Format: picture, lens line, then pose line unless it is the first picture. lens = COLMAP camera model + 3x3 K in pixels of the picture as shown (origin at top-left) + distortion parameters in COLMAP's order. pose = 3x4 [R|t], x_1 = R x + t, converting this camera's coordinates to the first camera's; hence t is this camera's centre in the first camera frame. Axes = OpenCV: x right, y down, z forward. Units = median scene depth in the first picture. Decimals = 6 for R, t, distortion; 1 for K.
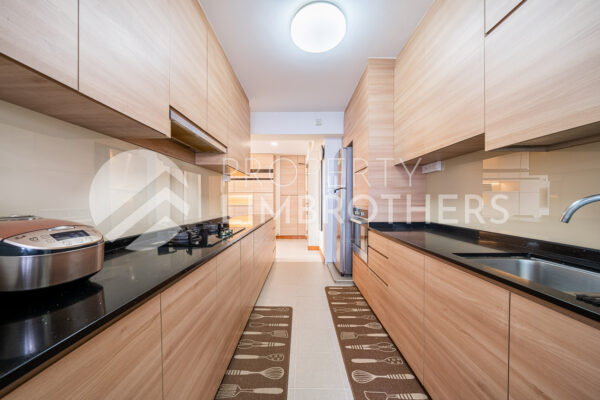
lens RADIAL K [[208.5, 0, 298.8], [0, 208.5, 199.6], [0, 0, 1]] dist [0.000658, 0.000079]
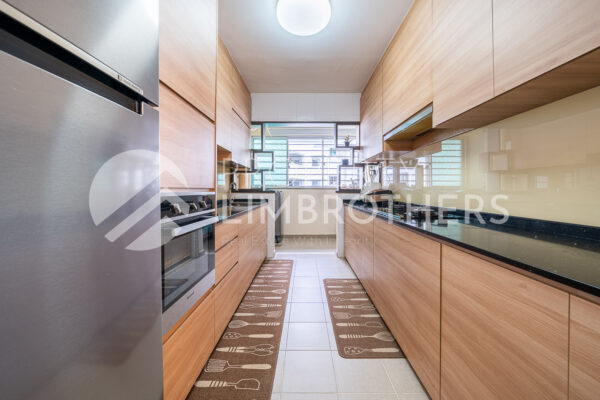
lens RADIAL K [[208.5, 0, 302.1], [0, 208.5, 194.5], [0, 0, 1]] dist [0.000658, 0.000079]
pose [[-0.999998, 0.001337, 0.001106, 0.093565], [0.001354, 0.999886, 0.015064, 0.053030], [-0.001085, 0.015065, -0.999886, 1.936739]]
